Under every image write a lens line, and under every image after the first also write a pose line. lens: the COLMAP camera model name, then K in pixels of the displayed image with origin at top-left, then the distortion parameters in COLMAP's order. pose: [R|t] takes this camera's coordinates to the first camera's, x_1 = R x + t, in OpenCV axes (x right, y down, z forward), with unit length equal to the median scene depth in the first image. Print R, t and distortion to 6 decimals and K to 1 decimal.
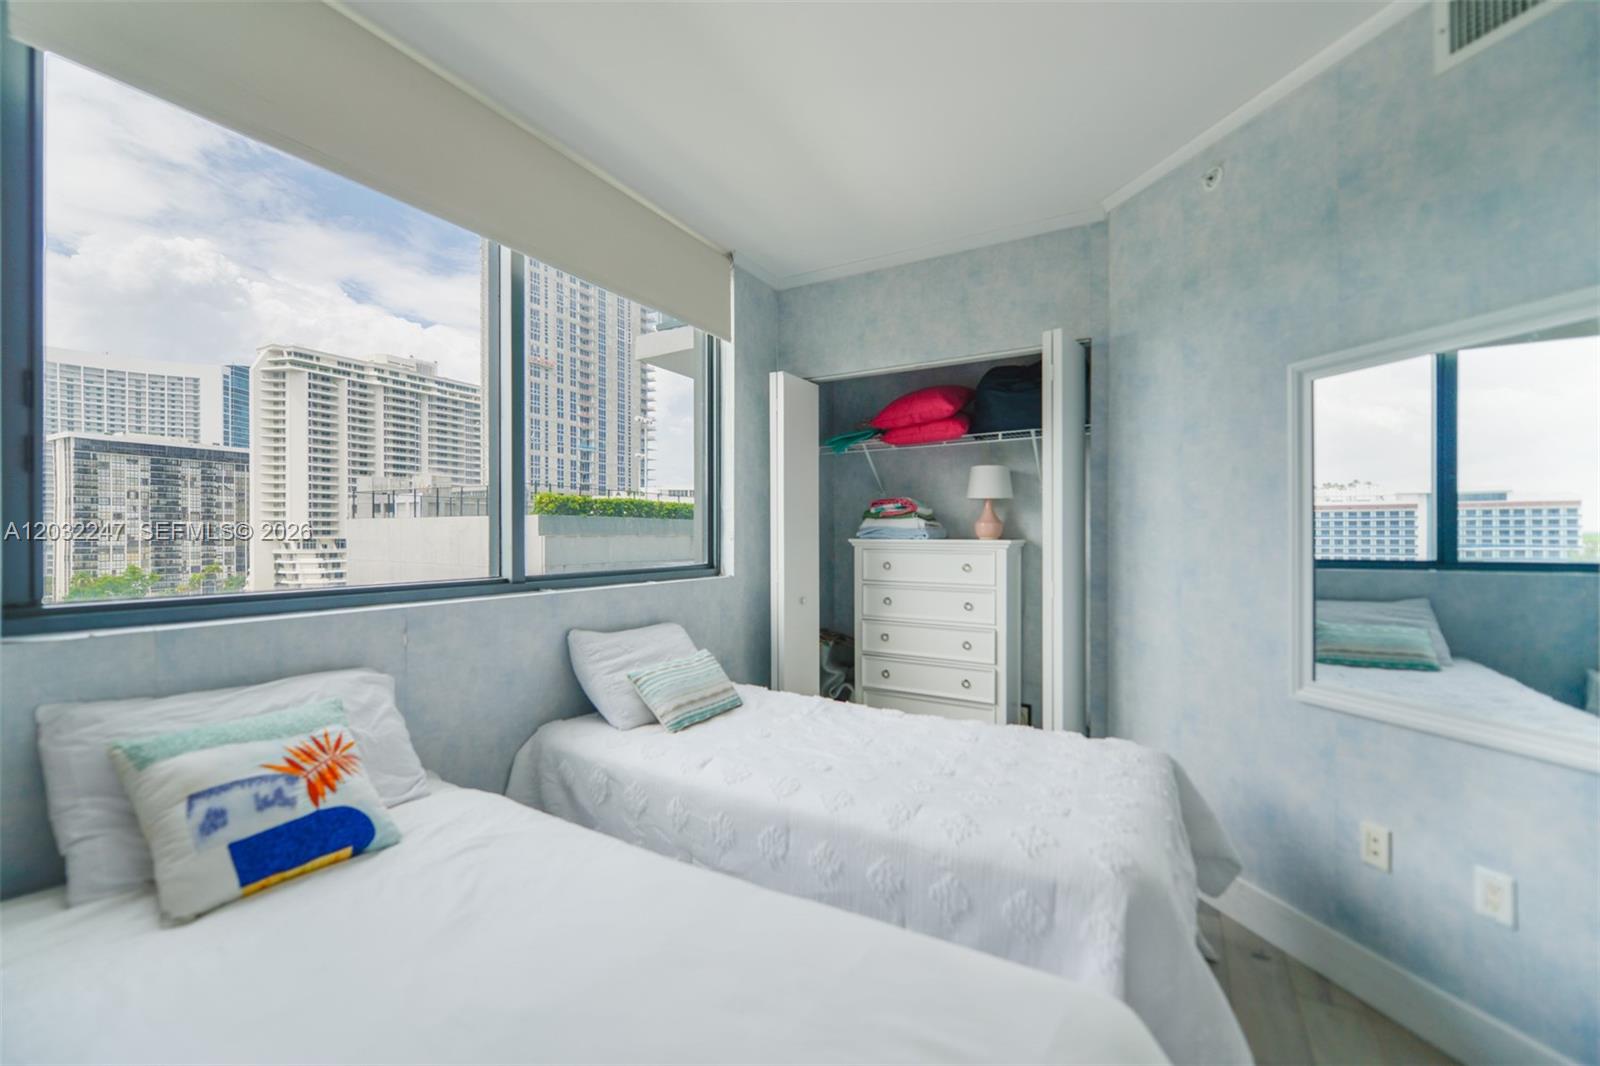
lens RADIAL K [[637.6, 0, 789.9], [0, 637.6, 541.3], [0, 0, 1]] dist [0.005550, -0.002688]
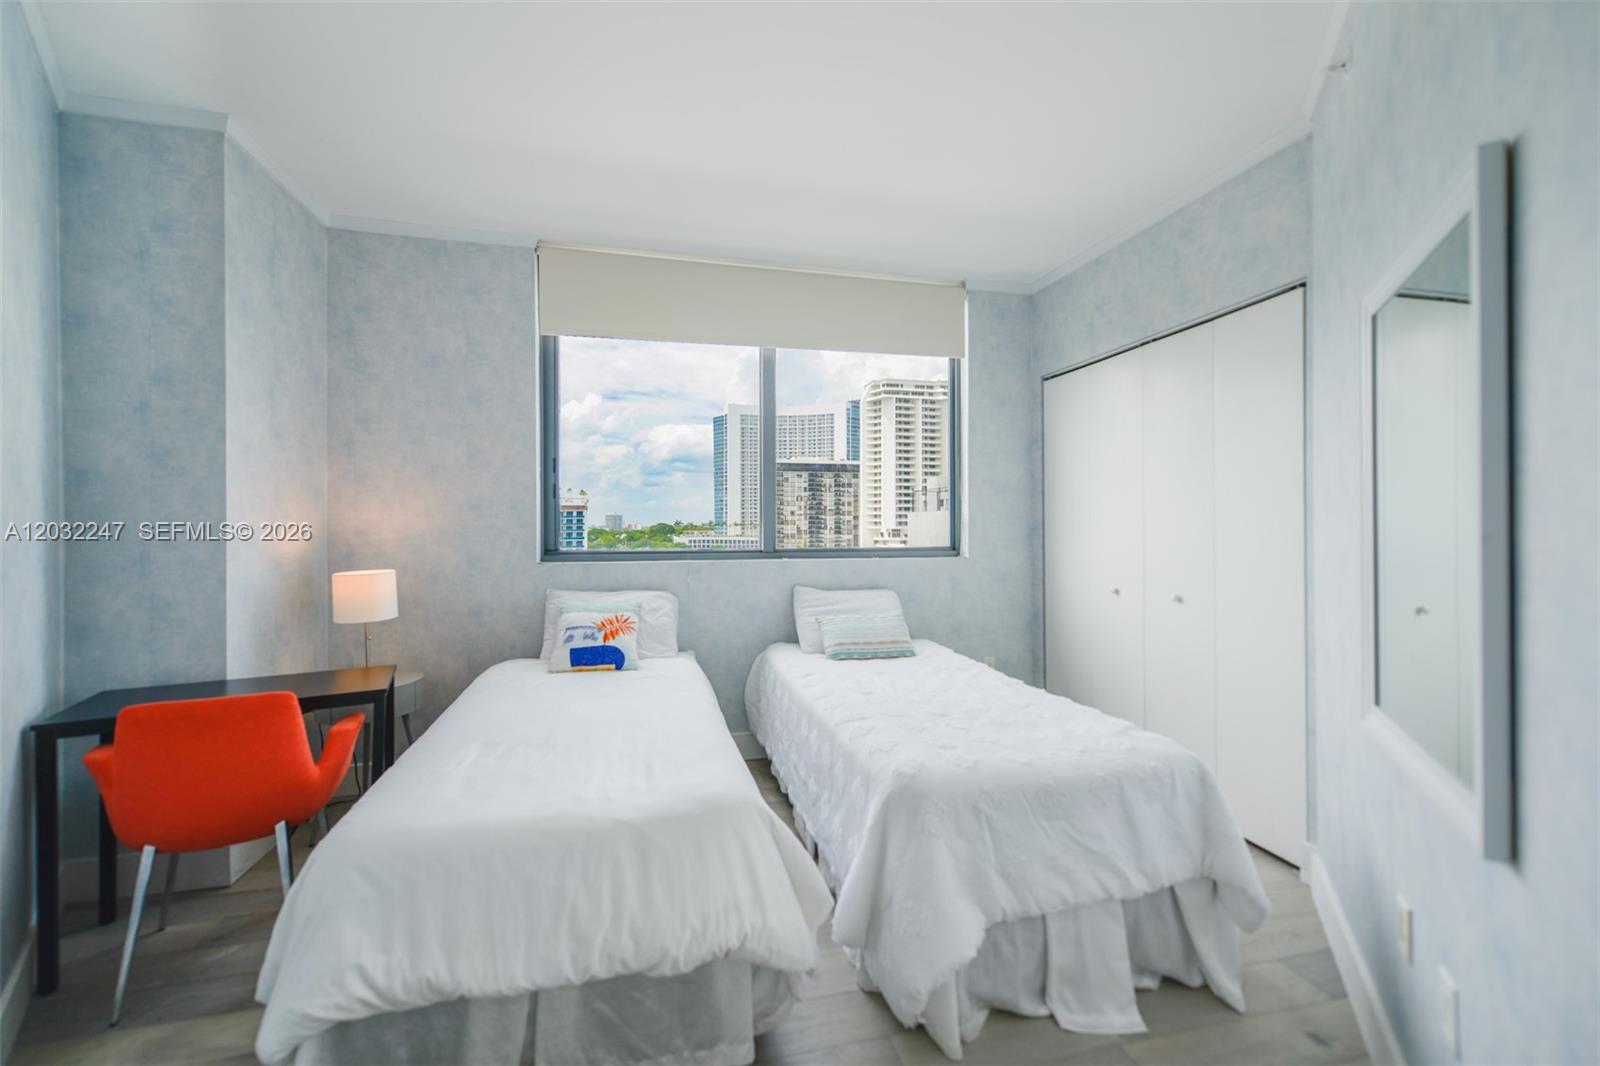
lens RADIAL K [[637.6, 0, 812.6], [0, 637.6, 526.6], [0, 0, 1]] dist [0.005550, -0.002688]
pose [[0.698897, -0.001616, -0.715221, 0.497491], [-0.004370, 0.999969, -0.006529, 0.006929], [0.715209, 0.007688, 0.698868, -0.014082]]
